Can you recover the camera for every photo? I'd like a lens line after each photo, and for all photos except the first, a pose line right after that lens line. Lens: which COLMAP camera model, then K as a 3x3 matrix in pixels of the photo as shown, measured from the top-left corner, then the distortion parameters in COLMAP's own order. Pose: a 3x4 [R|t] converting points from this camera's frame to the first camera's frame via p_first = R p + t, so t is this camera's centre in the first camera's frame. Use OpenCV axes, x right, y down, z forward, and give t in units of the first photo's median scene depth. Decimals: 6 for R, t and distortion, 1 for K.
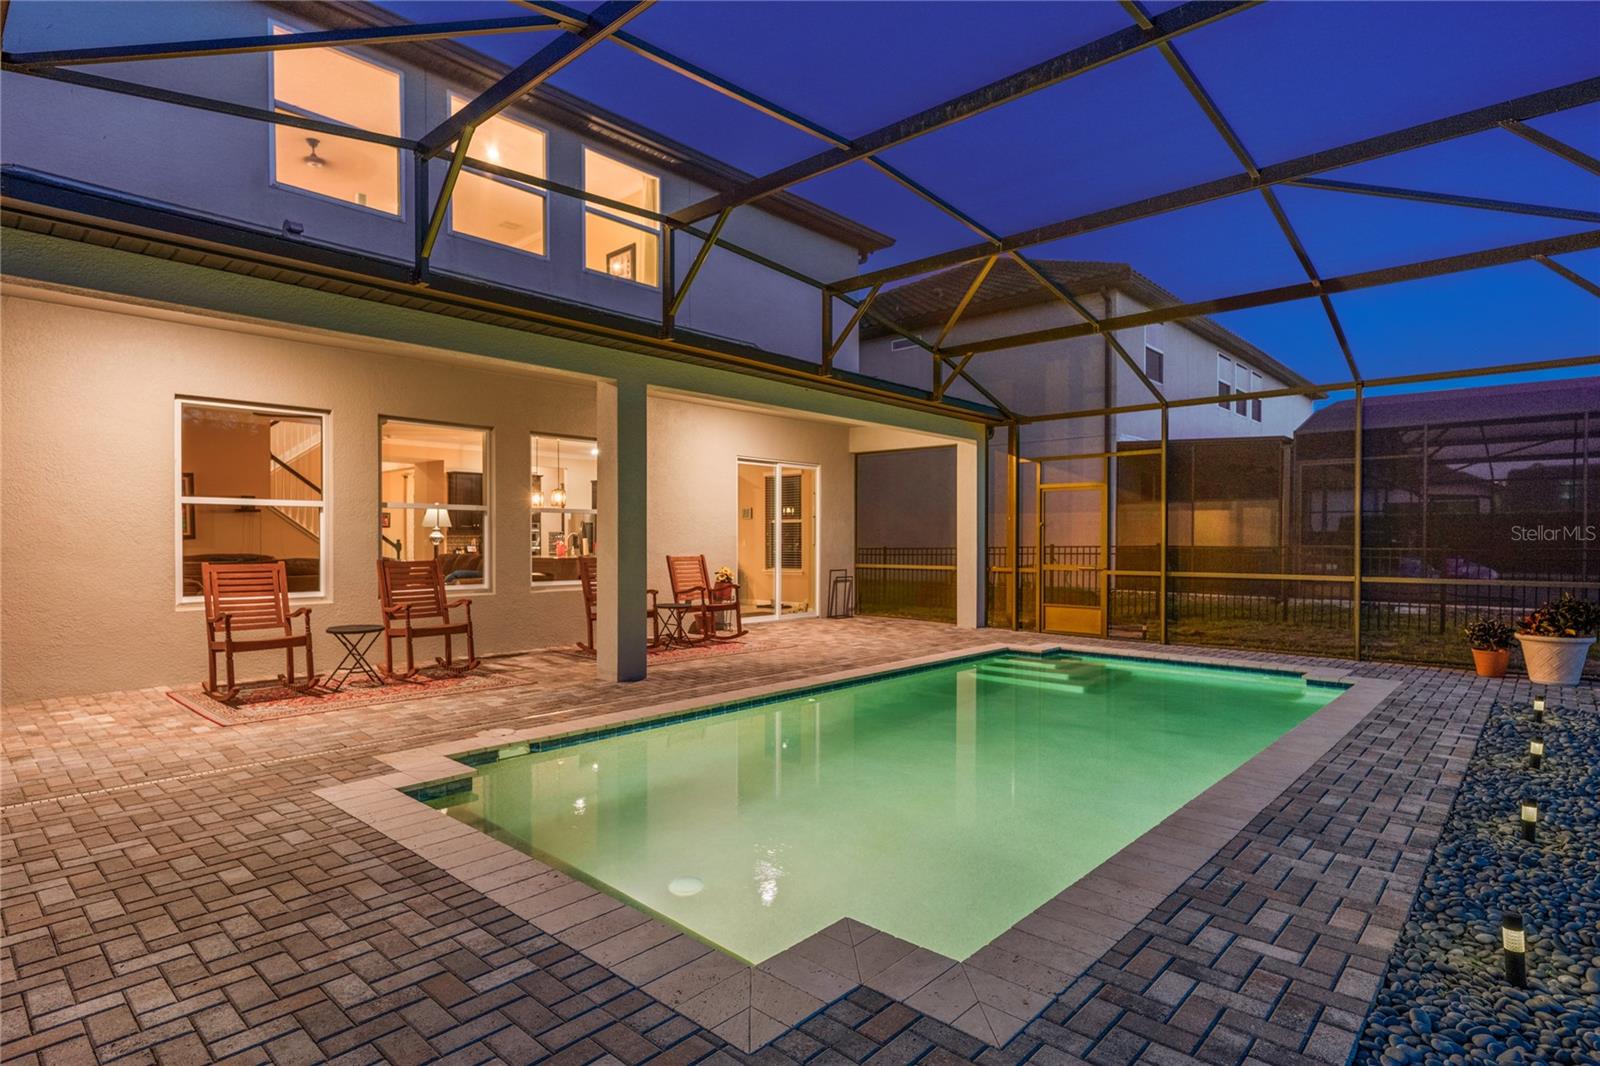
lens RADIAL K [[834.4, 0, 796.9], [0, 834.4, 535.9], [0, 0, 1]] dist [0.002740, 0.001134]
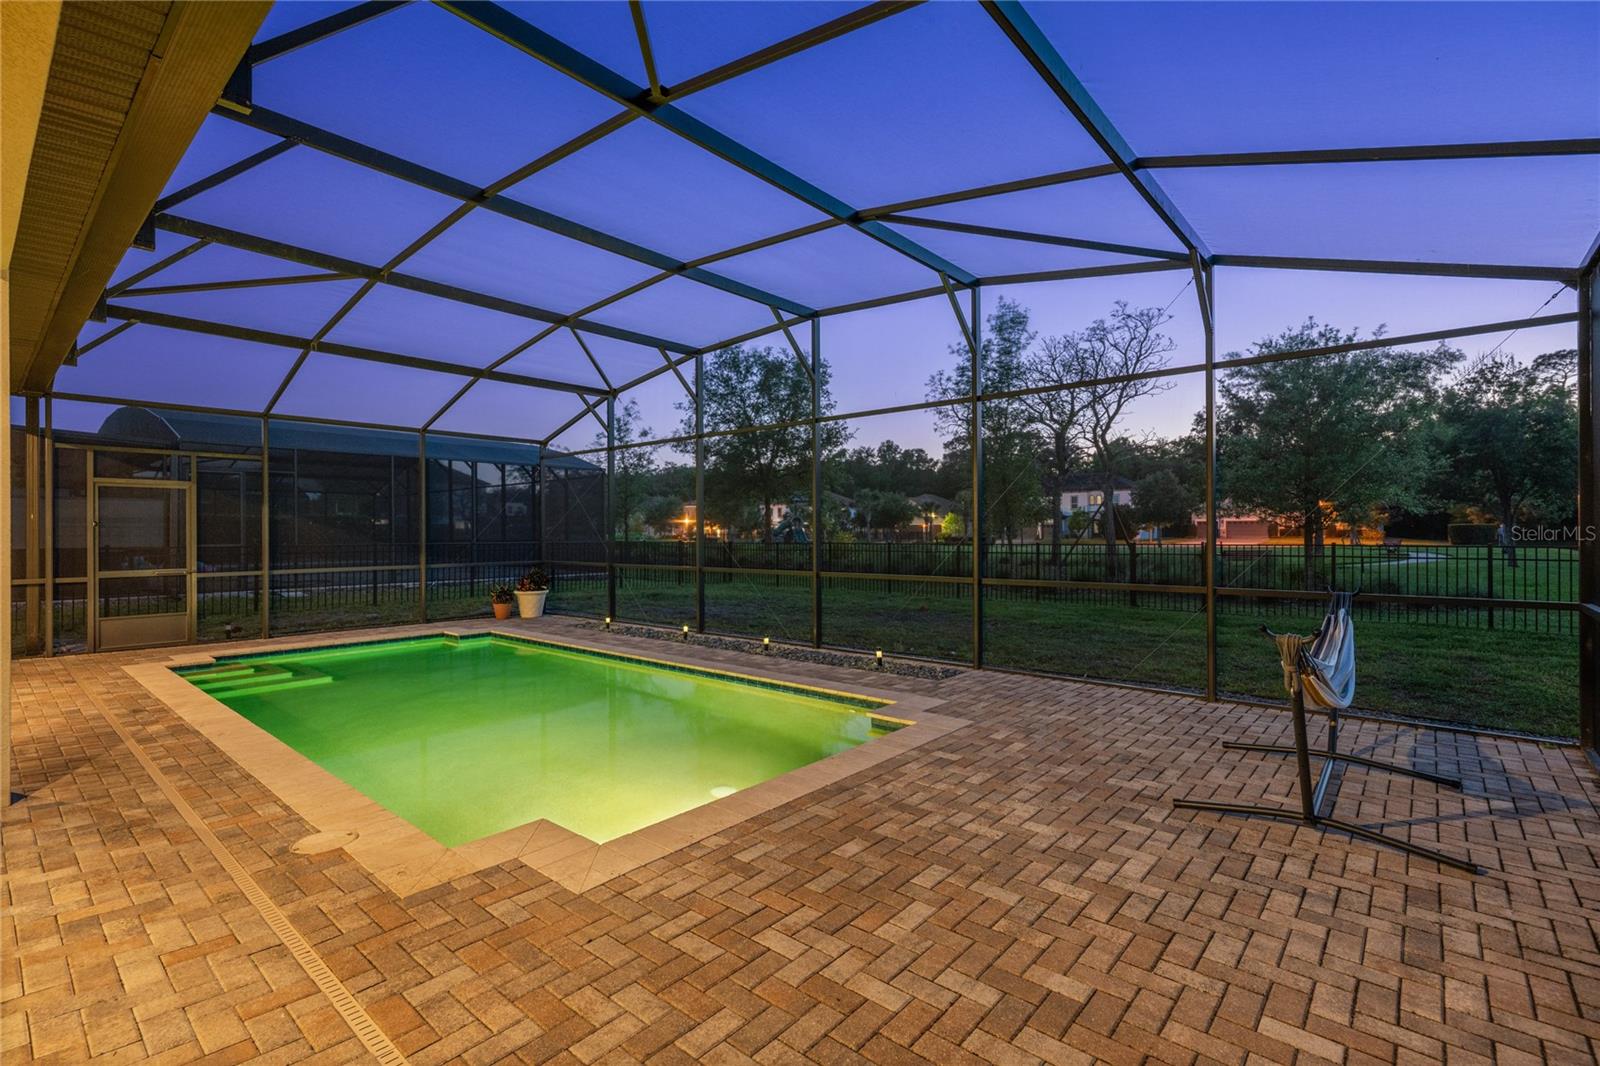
lens RADIAL K [[716.1, 0, 797.9], [0, 716.1, 532.6], [0, 0, 1]] dist [-0.002650, -0.000035]
pose [[-0.030163, -0.000330, 0.999545, -1.394555], [0.003670, 0.999993, 0.000441, -0.015137], [-0.999538, 0.003681, -0.030162, 0.941524]]
